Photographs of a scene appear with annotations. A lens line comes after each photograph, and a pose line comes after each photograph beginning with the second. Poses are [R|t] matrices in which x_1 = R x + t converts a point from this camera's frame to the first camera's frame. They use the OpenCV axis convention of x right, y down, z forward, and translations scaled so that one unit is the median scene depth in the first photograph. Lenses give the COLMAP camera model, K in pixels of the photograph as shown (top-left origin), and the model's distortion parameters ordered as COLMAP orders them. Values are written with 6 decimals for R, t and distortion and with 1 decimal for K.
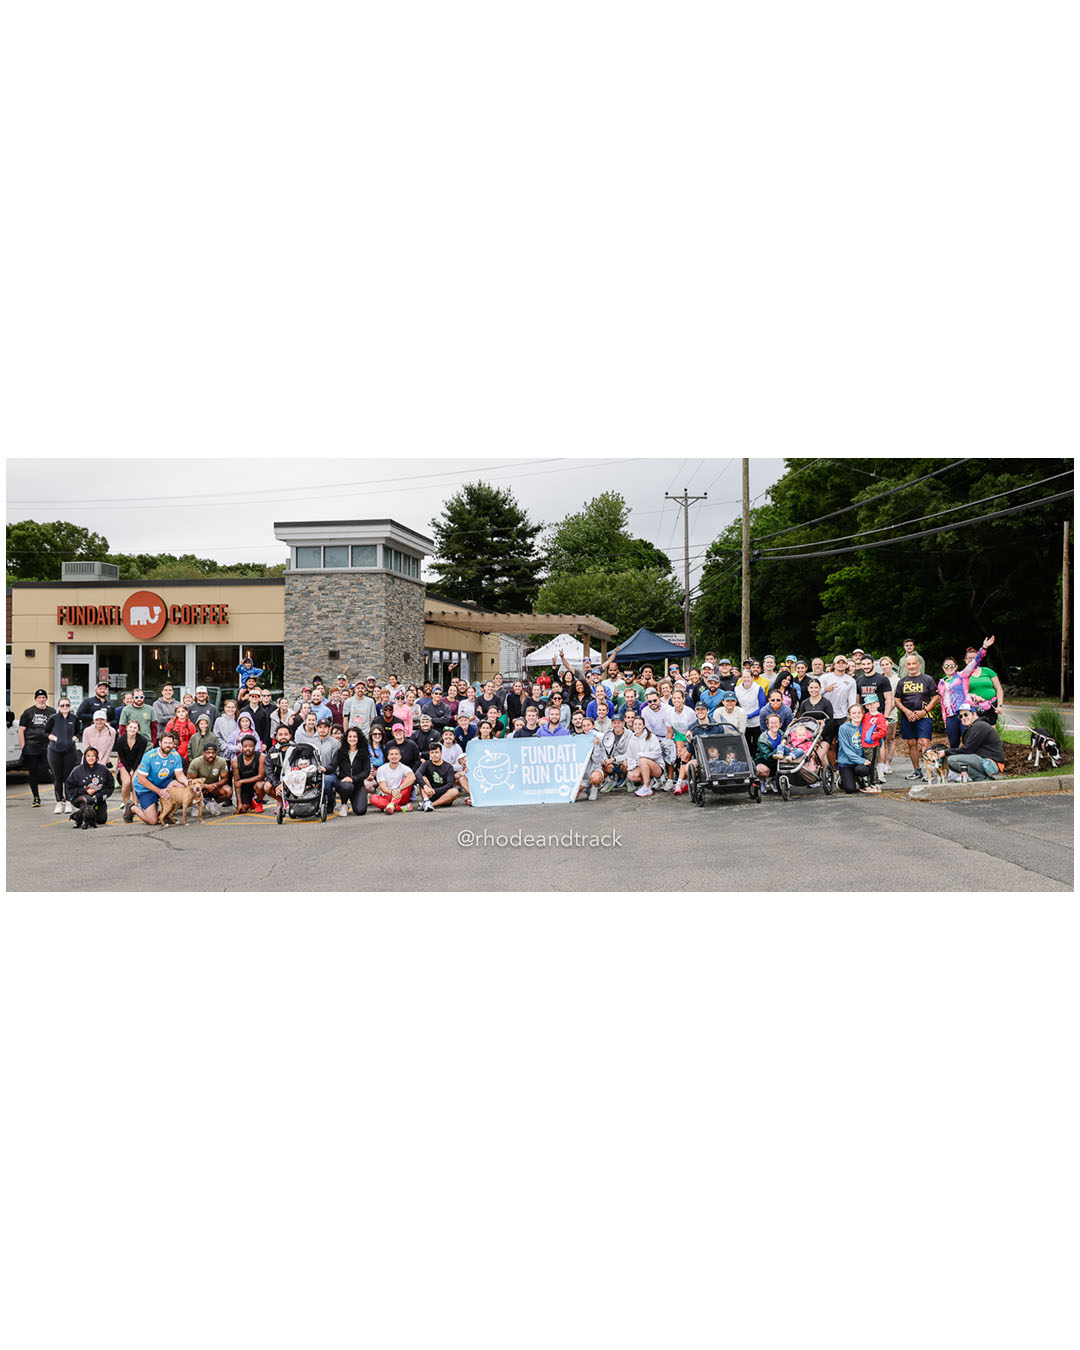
lens RADIAL K [[987.4, 0, 540.0], [0, 987.4, 675.0], [0, 0, 1]] dist [-0.001009, -0.002023]
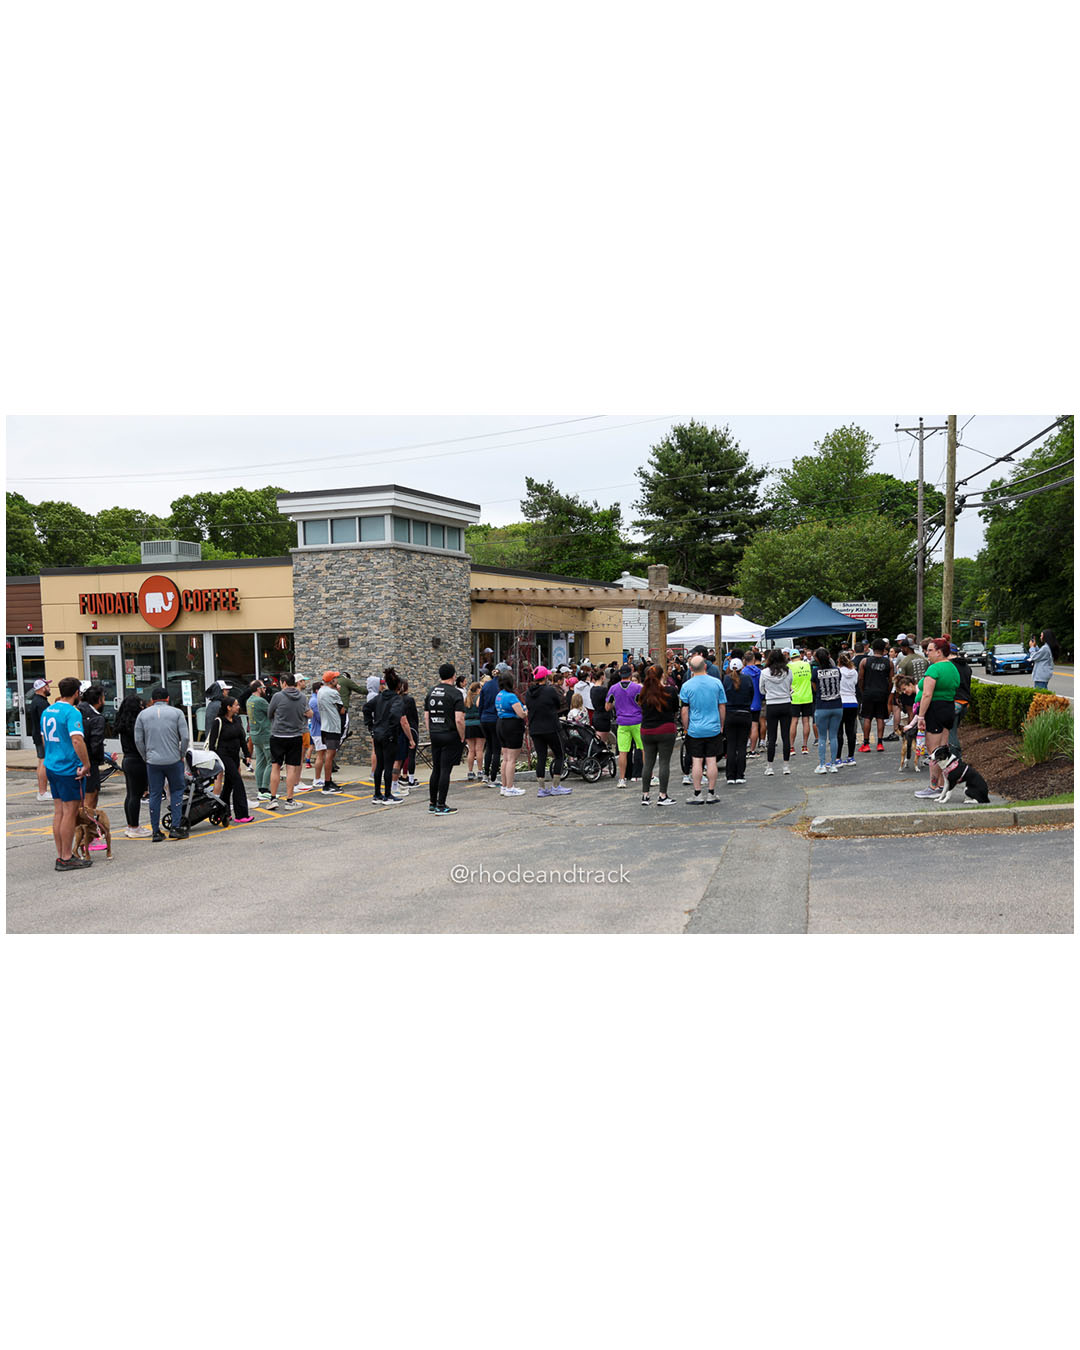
lens RADIAL K [[1119.6, 0, 562.8], [0, 1119.6, 777.4], [0, 0, 1]] dist [-0.023926, -0.001878]
pose [[0.974057, 0.014579, -0.225833, 0.181209], [0.011768, 0.993309, 0.114883, -0.011162], [0.225997, -0.114560, 0.967368, 0.046121]]
